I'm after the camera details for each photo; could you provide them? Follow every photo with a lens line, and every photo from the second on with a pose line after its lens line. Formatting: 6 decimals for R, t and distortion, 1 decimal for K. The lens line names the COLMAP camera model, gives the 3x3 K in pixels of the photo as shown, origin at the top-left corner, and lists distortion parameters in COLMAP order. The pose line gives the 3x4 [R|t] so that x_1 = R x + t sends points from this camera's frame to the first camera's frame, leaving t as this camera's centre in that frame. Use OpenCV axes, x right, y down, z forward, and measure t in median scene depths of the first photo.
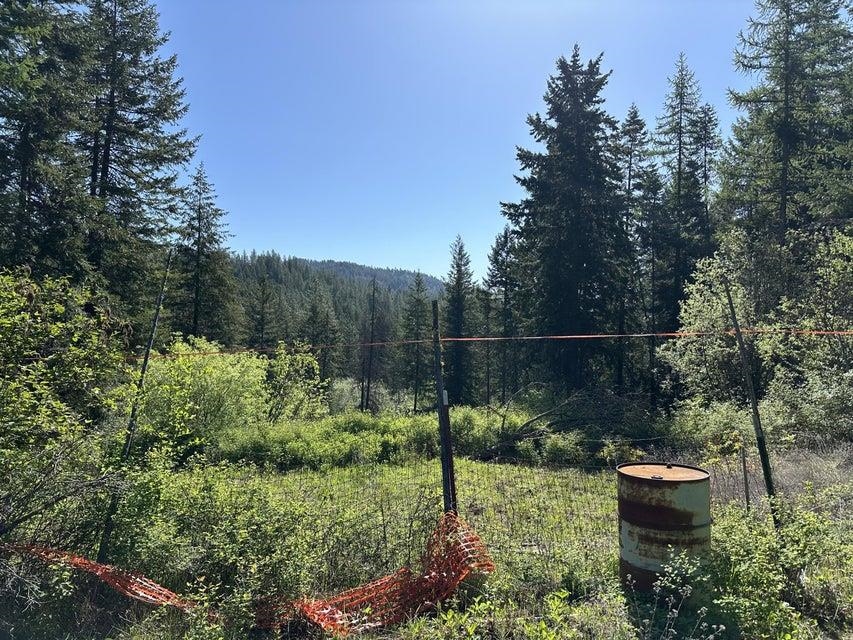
lens RADIAL K [[592.4, 0, 426.5], [0, 592.4, 320.0], [0, 0, 1]] dist [0.092129, -0.156490]
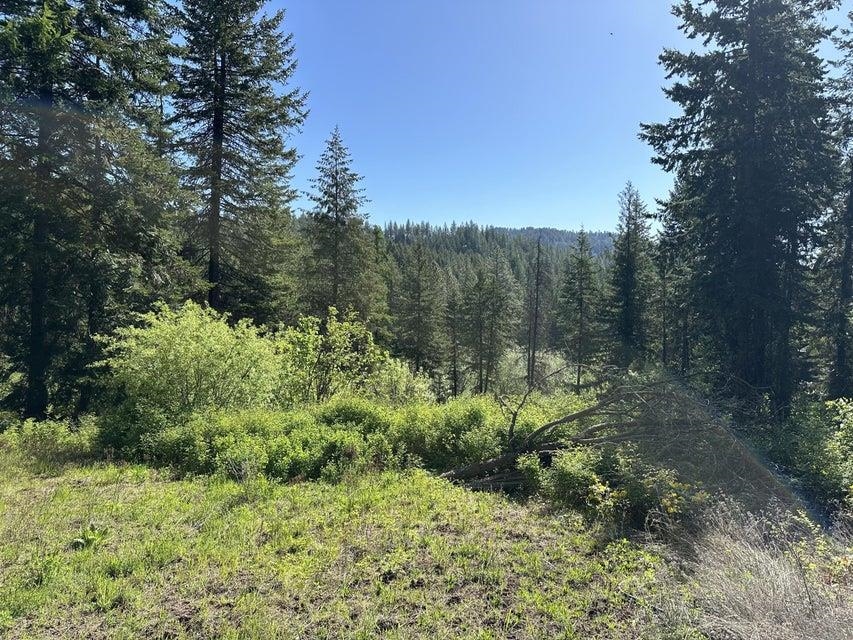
lens RADIAL K [[592.4, 0, 426.5], [0, 592.4, 320.0], [0, 0, 1]] dist [0.092129, -0.156490]
pose [[0.943432, -0.006686, -0.331500, 0.083845], [0.024406, 0.998485, 0.049320, 0.007206], [0.330668, -0.054621, 0.942165, 0.114104]]
